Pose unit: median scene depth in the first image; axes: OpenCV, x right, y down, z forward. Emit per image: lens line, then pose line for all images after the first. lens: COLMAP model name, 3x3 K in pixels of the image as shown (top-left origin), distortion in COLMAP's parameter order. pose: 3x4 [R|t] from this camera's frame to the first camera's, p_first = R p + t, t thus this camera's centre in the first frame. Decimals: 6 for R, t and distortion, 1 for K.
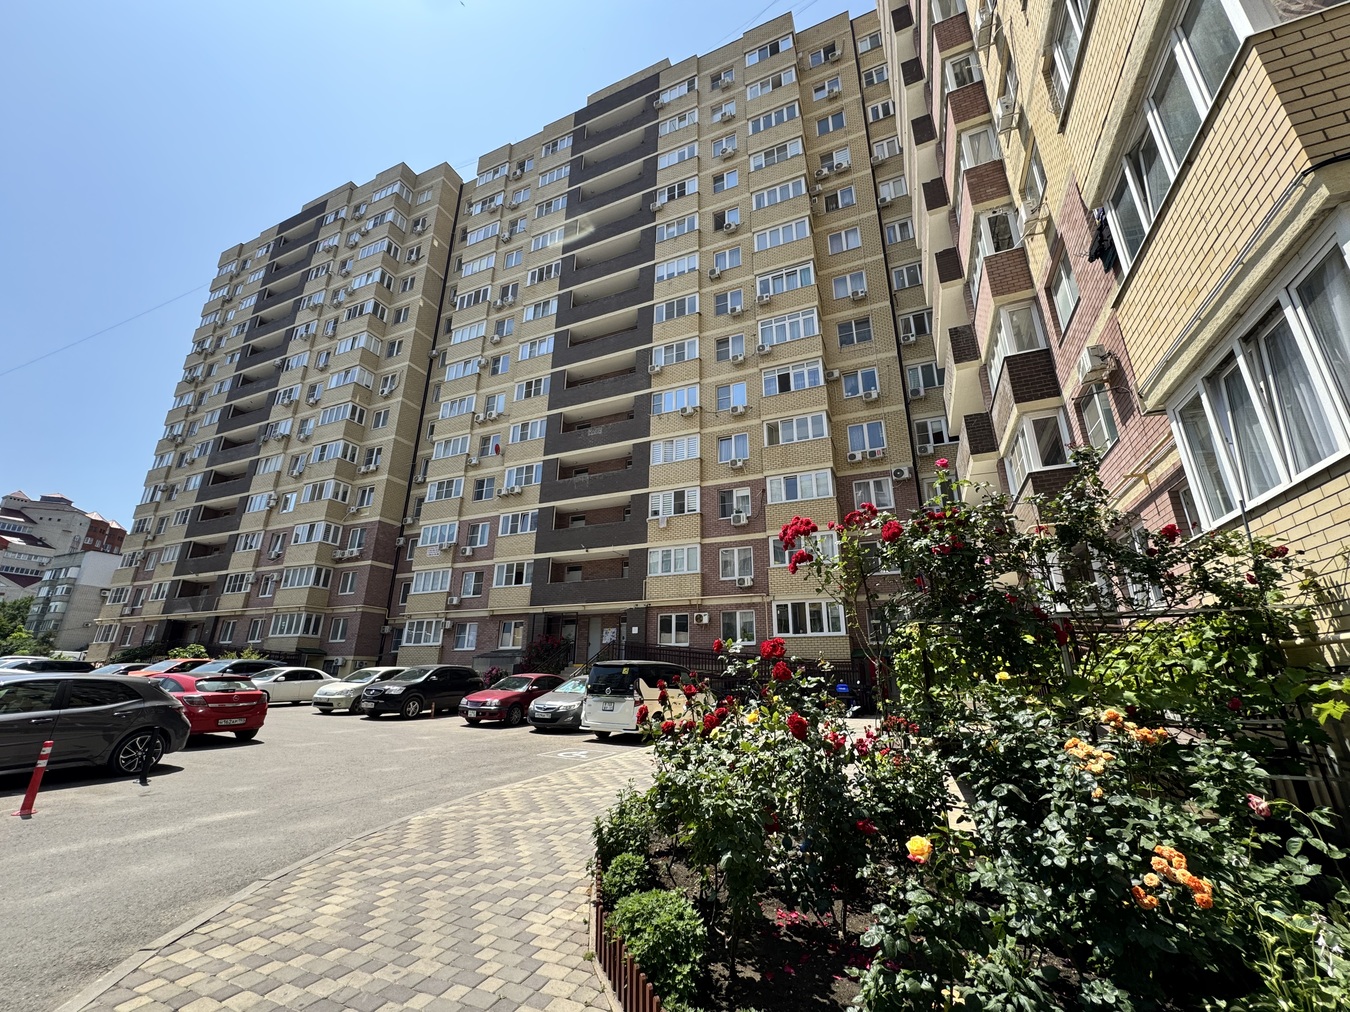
lens RADIAL K [[538.2, 0, 674.3], [0, 538.2, 508.3], [0, 0, 1]] dist [-0.002170, 0.000325]
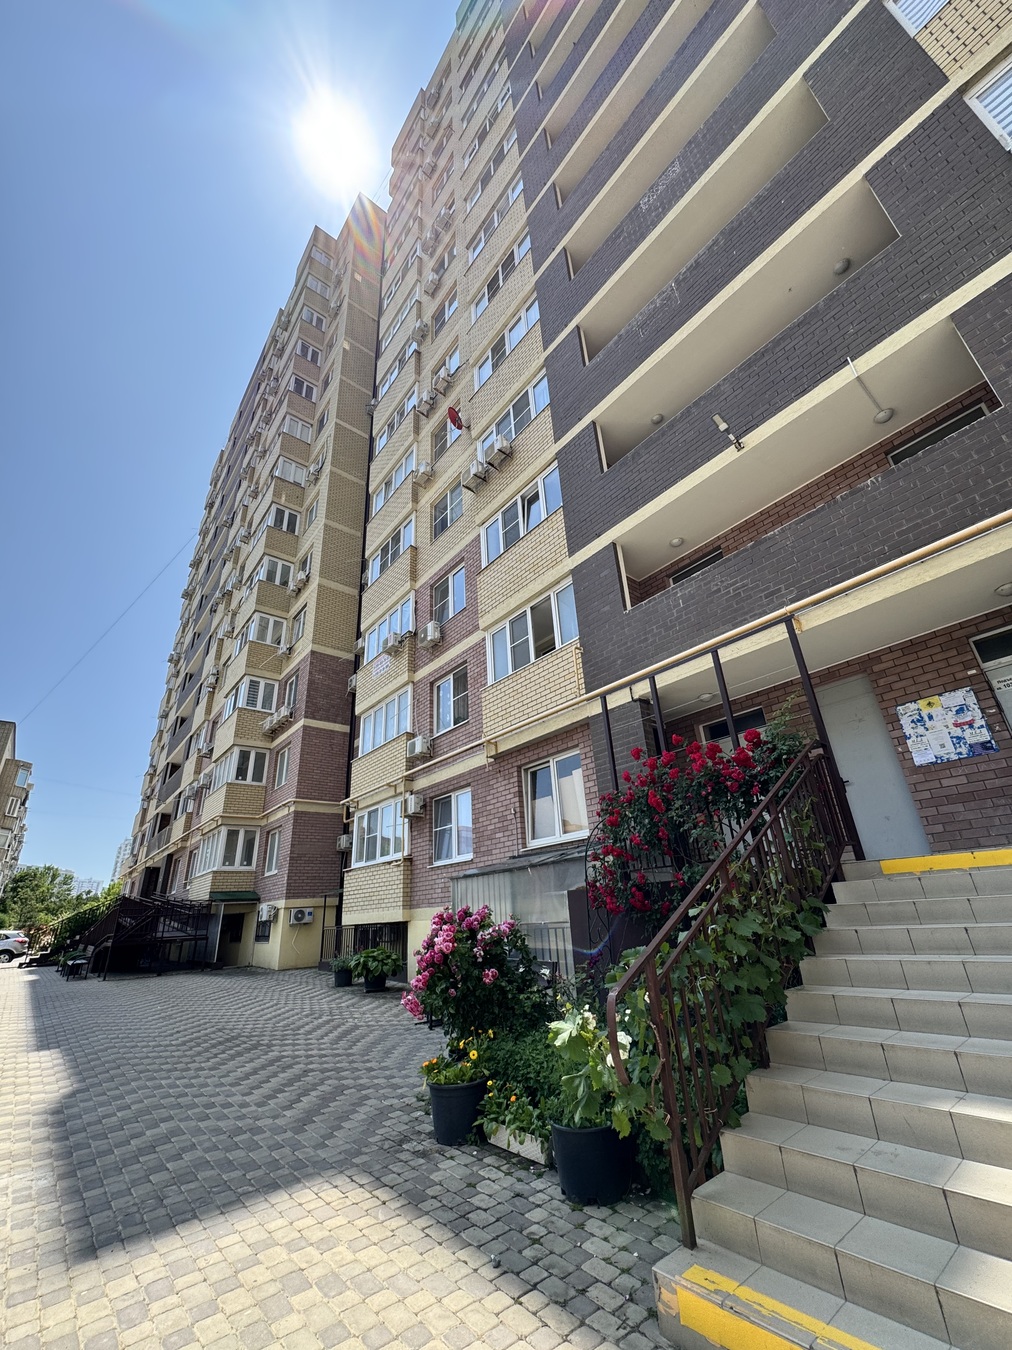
lens RADIAL K [[538.2, 0, 507.7], [0, 538.2, 676.3], [0, 0, 1]] dist [-0.002170, 0.000325]
pose [[0.895721, -0.231267, -0.379736, -0.175538], [0.195226, 0.971914, -0.131415, 0.188708], [0.399463, 0.043577, 0.915713, 0.645954]]
